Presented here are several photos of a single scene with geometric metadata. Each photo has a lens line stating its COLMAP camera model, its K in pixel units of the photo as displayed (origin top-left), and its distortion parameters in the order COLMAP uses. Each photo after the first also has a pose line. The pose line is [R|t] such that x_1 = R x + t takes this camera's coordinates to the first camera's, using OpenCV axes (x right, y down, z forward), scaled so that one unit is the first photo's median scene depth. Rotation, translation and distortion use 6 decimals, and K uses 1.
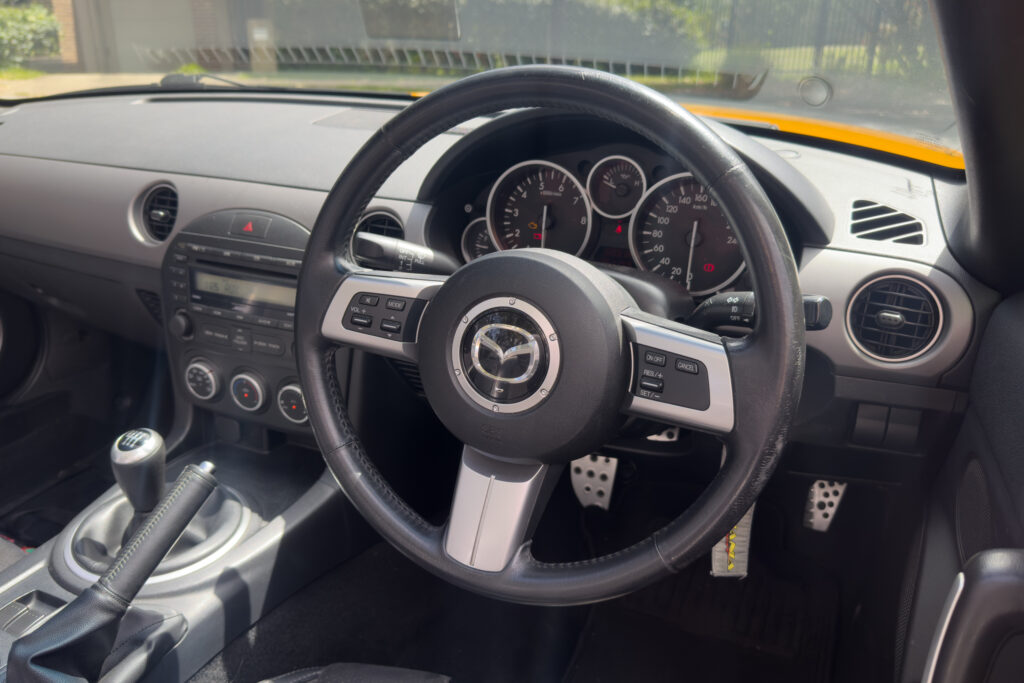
lens RADIAL K [[782.4, 0, 484.8], [0, 782.4, 331.9], [0, 0, 1]] dist [0.043731, -0.064319]
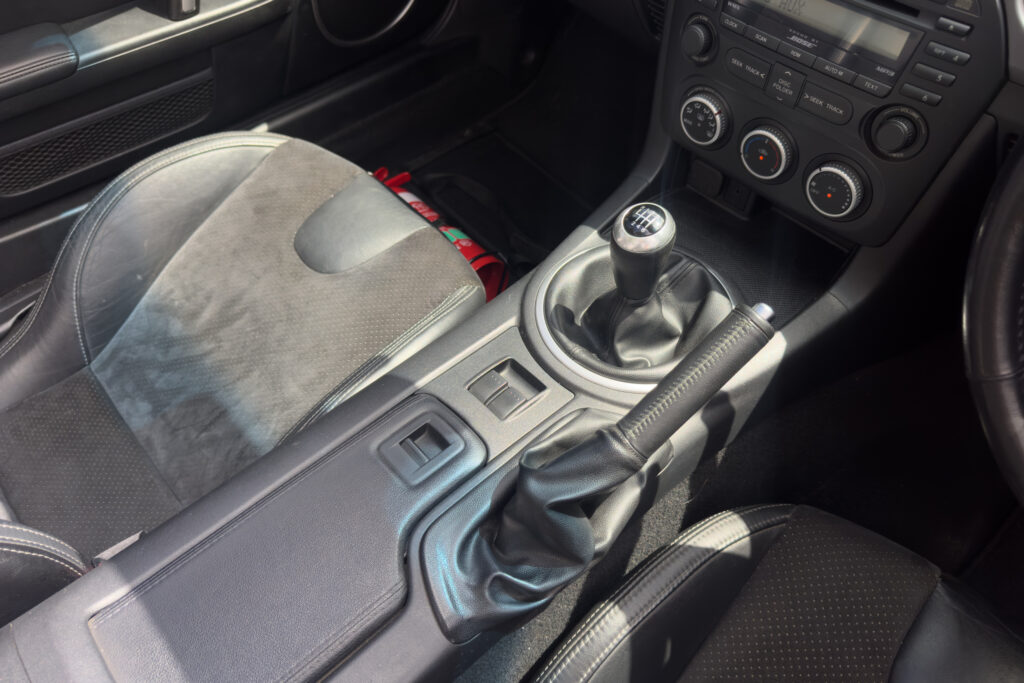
lens RADIAL K [[731.5, 0, 516.8], [0, 731.5, 346.0], [0, 0, 1]] dist [0.077430, -0.114125]
pose [[0.927078, 0.283753, -0.244972, -0.340774], [-0.130035, 0.856330, 0.499789, -0.101839], [0.351594, -0.431489, 0.830783, 0.289144]]
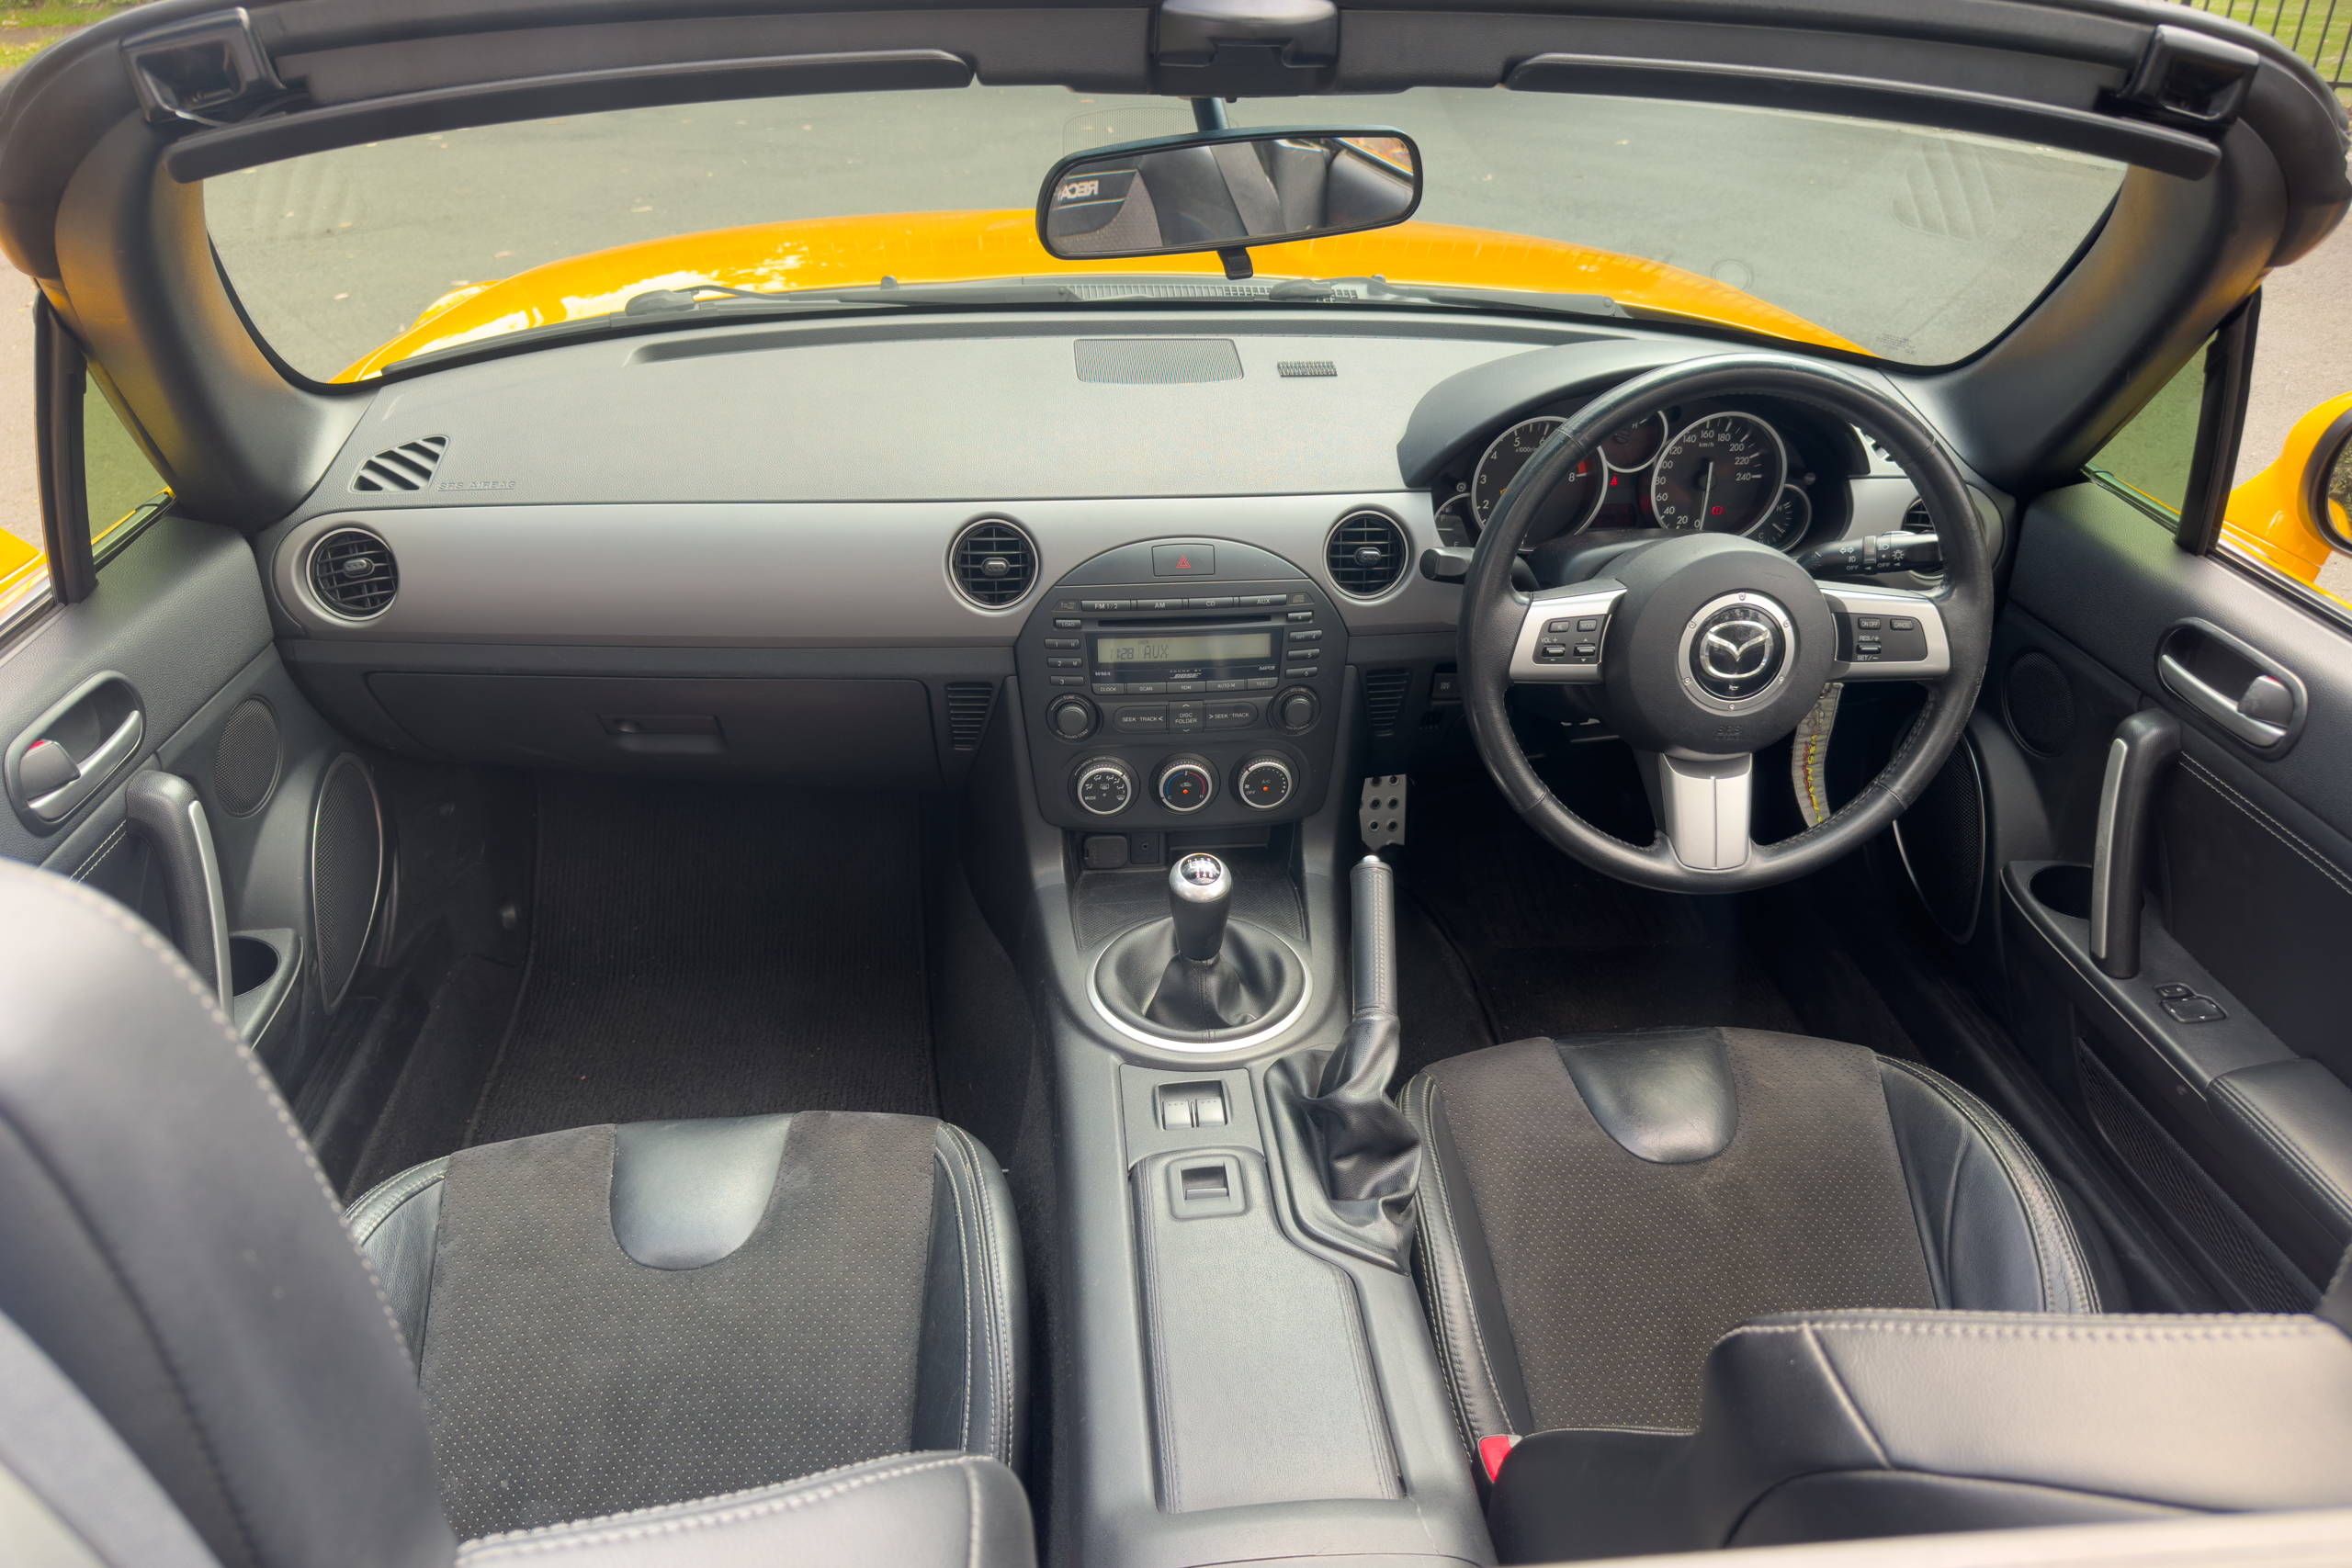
lens RADIAL K [[1679.9, 0, 1171.7], [0, 1679.9, 801.0], [0, 0, 1]] dist [0.077430, -0.114125]
pose [[0.858179, -0.252402, 0.447015, -1.159528], [0.185067, 0.964339, 0.189212, -0.237028], [-0.478831, -0.079650, 0.874286, -0.403591]]
